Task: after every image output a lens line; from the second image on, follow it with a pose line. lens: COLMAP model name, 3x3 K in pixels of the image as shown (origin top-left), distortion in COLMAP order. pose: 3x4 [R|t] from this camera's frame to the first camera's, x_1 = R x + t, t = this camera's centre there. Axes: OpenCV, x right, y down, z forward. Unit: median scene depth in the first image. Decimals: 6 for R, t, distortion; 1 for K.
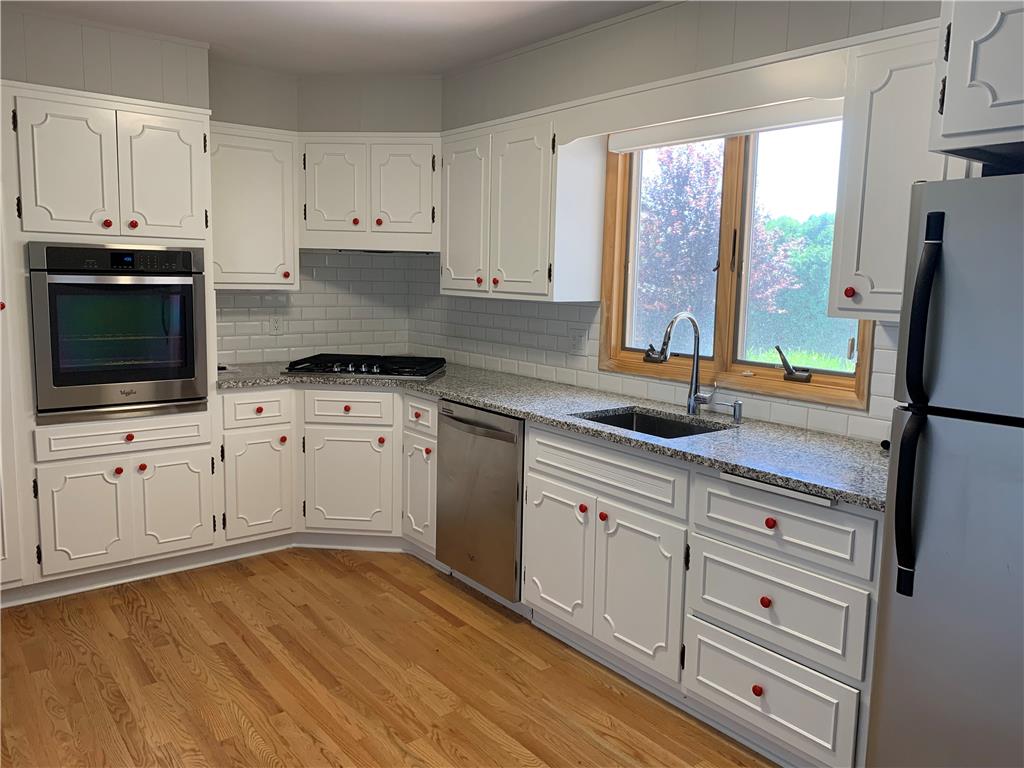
lens RADIAL K [[775.2, 0, 510.7], [0, 775.2, 378.6], [0, 0, 1]] dist [0.003800, 0.003398]
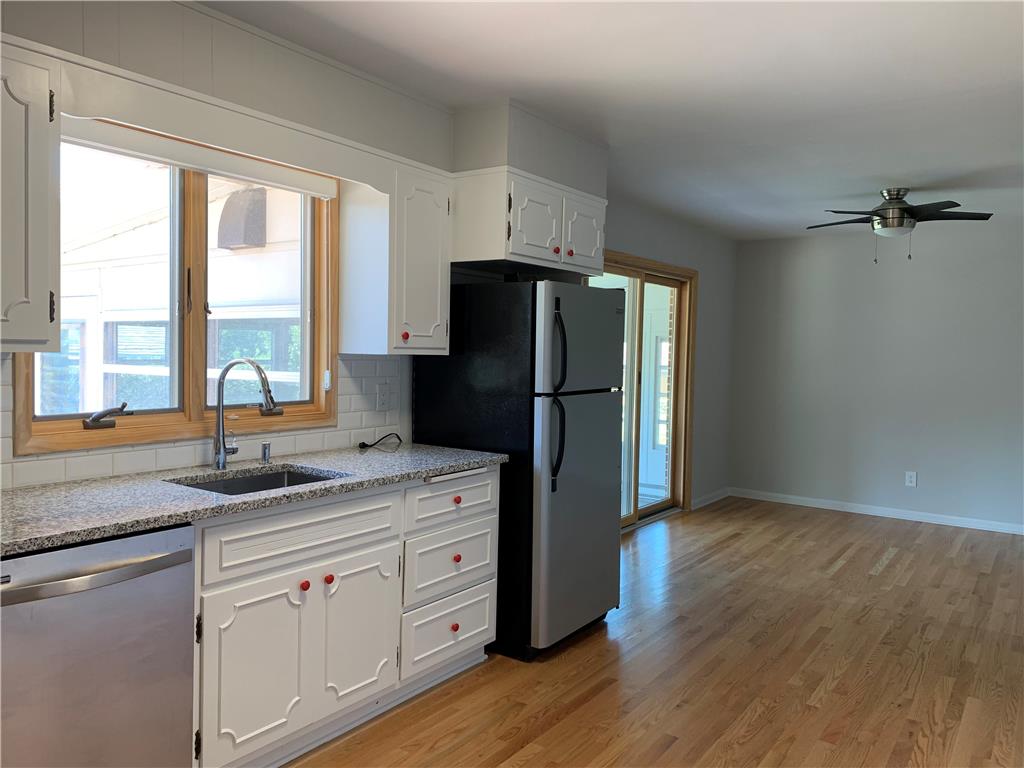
lens RADIAL K [[775.2, 0, 510.5], [0, 775.2, 384.6], [0, 0, 1]] dist [0.003800, 0.003398]
pose [[-0.300797, -0.072410, 0.950935, -0.781089], [0.099591, 0.989277, 0.106831, -0.124679], [-0.948474, 0.126839, -0.290360, 0.994600]]
